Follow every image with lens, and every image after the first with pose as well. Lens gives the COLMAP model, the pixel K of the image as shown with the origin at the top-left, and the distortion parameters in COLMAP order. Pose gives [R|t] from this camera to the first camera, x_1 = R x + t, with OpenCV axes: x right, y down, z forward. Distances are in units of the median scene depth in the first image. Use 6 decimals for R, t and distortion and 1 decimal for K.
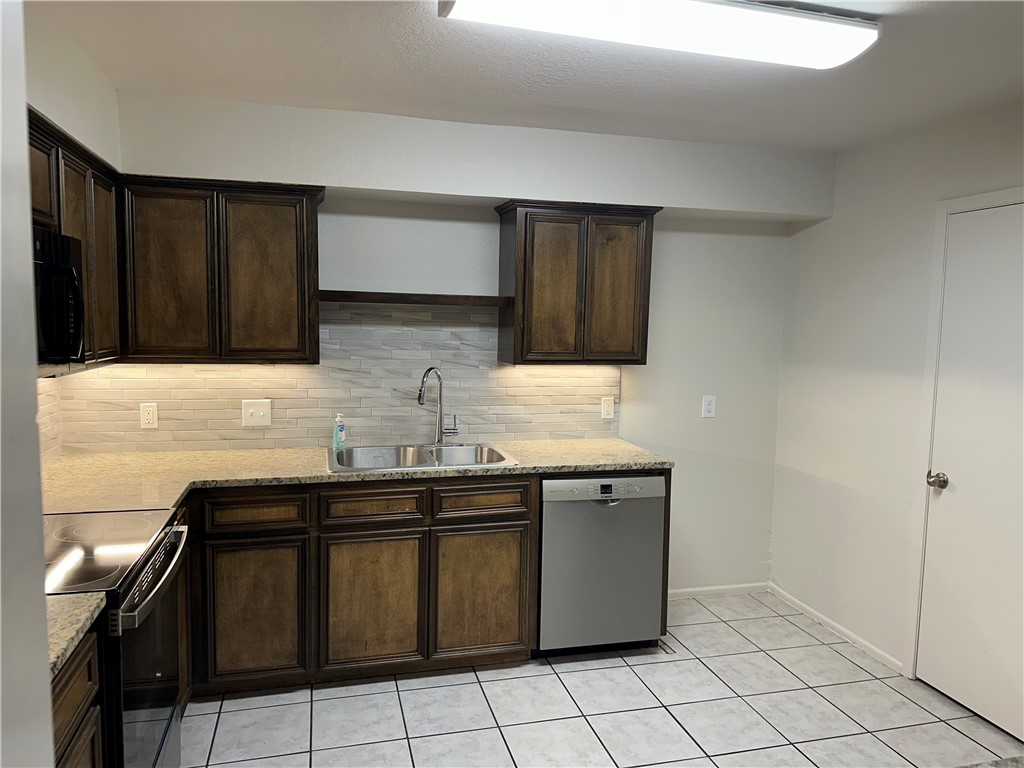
lens RADIAL K [[710.1, 0, 513.4], [0, 710.1, 381.8], [0, 0, 1]] dist [0.029732, -0.044874]
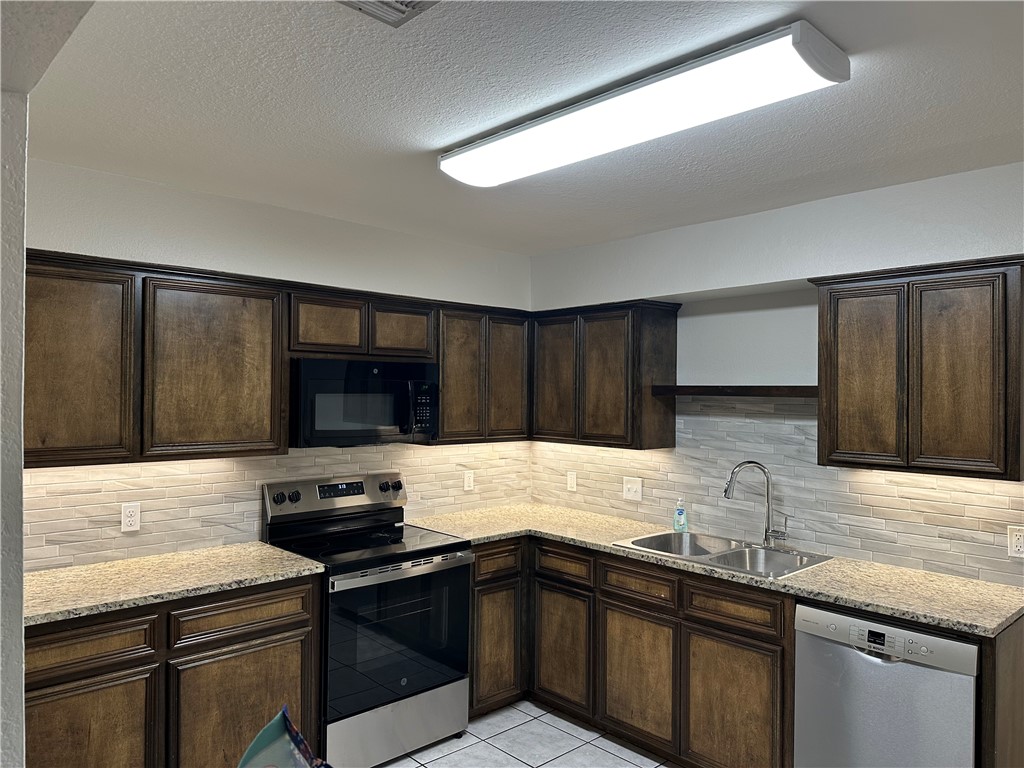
lens RADIAL K [[710.1, 0, 508.9], [0, 710.1, 379.1], [0, 0, 1]] dist [0.029732, -0.044874]
pose [[0.446480, -0.031196, -0.894250, 0.620931], [-0.077340, 0.994307, -0.073300, -0.036148], [0.891445, 0.101889, 0.441525, 0.277759]]
